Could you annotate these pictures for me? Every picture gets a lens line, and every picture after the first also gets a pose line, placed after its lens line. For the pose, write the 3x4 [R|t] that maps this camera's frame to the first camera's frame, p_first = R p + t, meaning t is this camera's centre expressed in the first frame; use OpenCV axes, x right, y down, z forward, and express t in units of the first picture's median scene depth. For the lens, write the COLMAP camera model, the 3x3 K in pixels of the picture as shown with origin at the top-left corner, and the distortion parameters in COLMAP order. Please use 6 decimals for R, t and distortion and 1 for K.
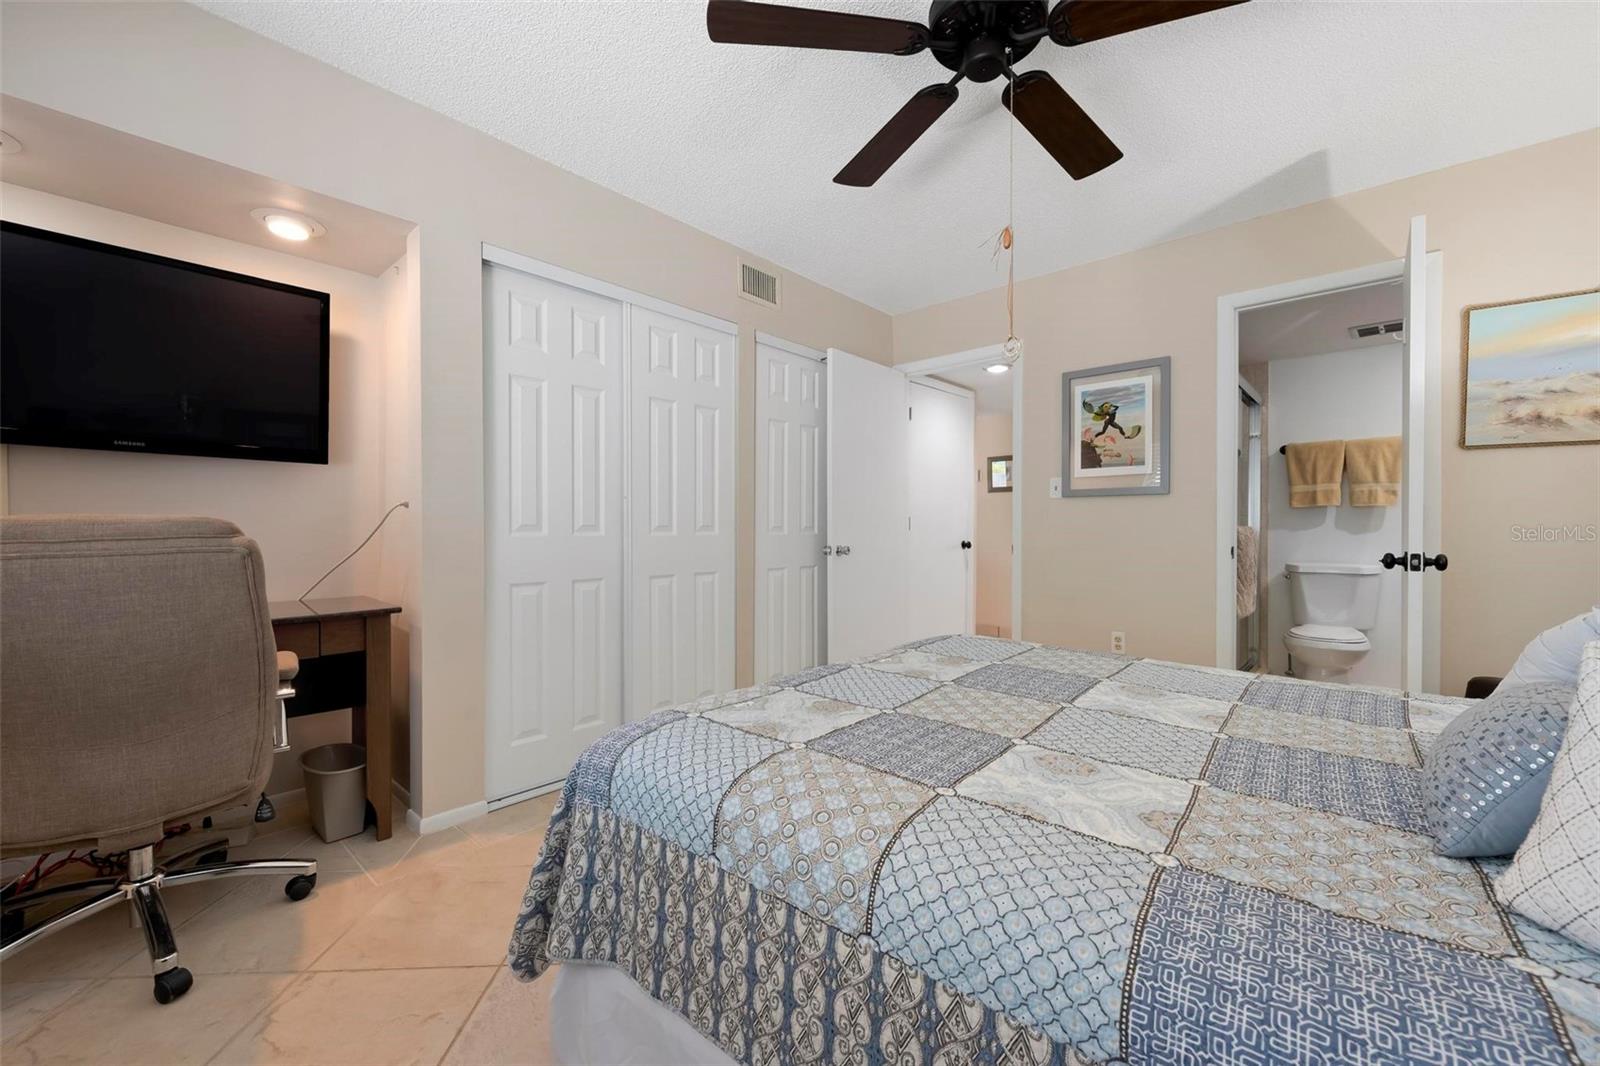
lens RADIAL K [[635.4, 0, 797.4], [0, 635.4, 533.4], [0, 0, 1]] dist [-0.002994, -0.000625]
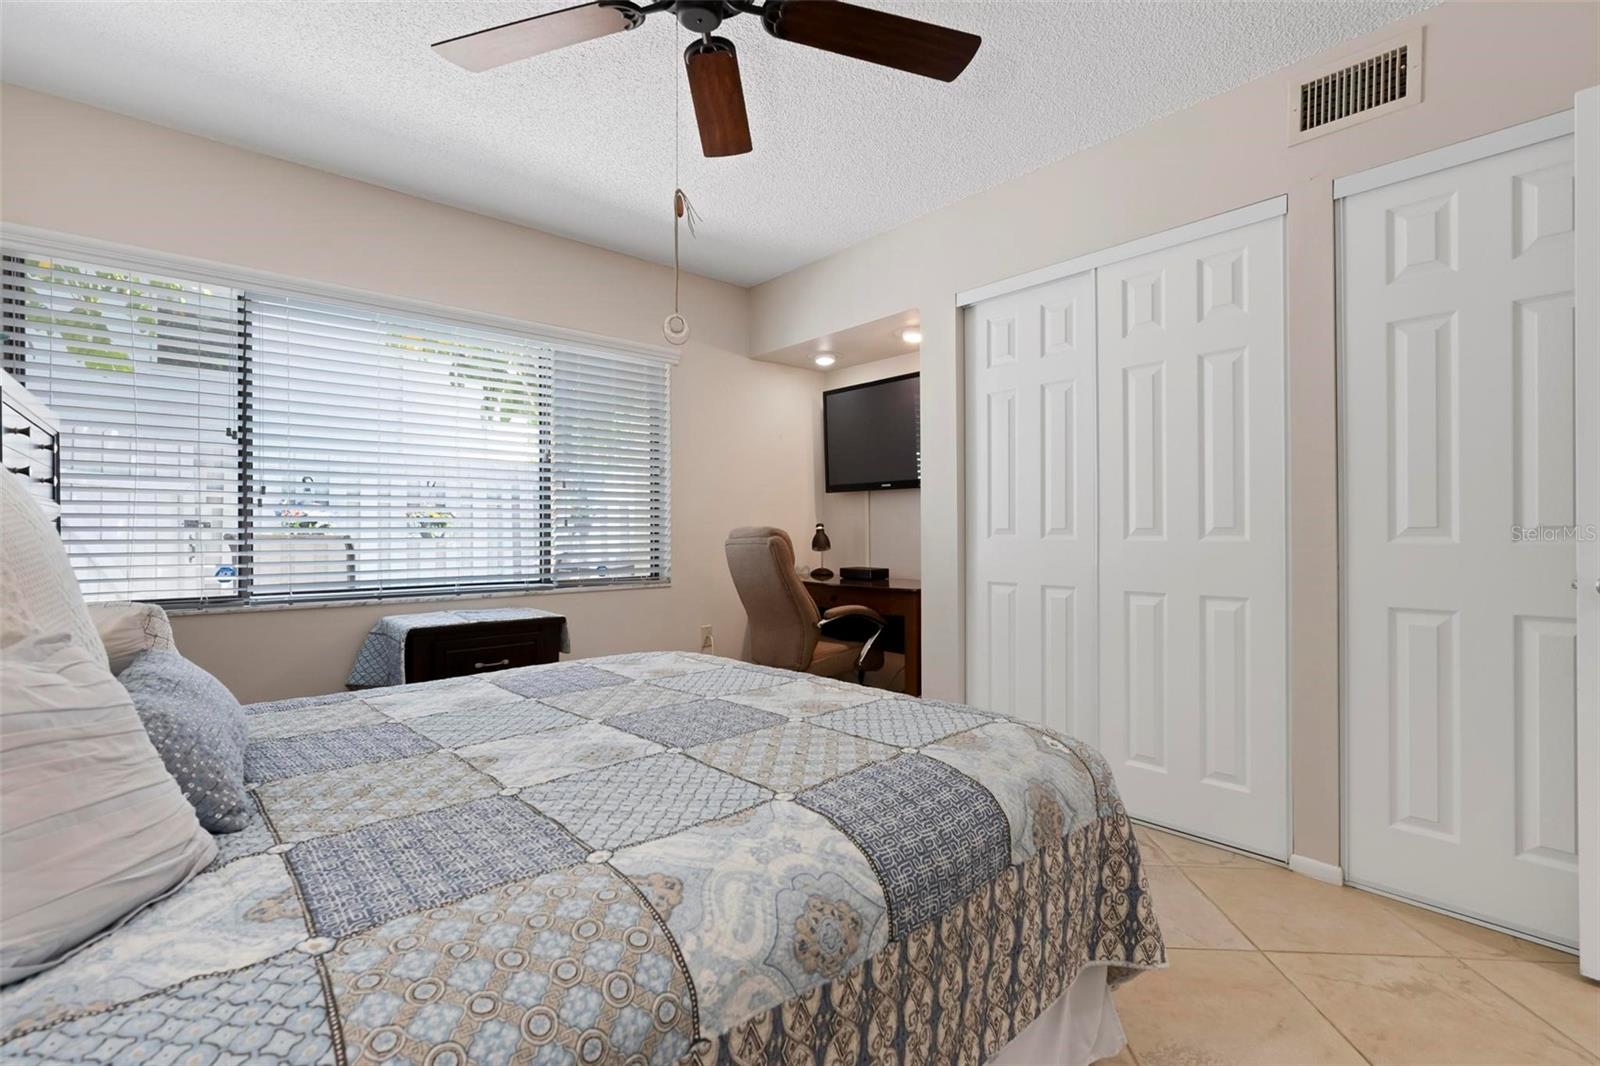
lens RADIAL K [[741.3, 0, 795.4], [0, 741.3, 532.2], [0, 0, 1]] dist [0.001749, -0.000618]
pose [[-0.115701, -0.010019, -0.993234, 0.430670], [-0.011917, 0.999891, -0.008698, 0.004600], [0.993213, 0.010830, -0.115808, 0.397487]]
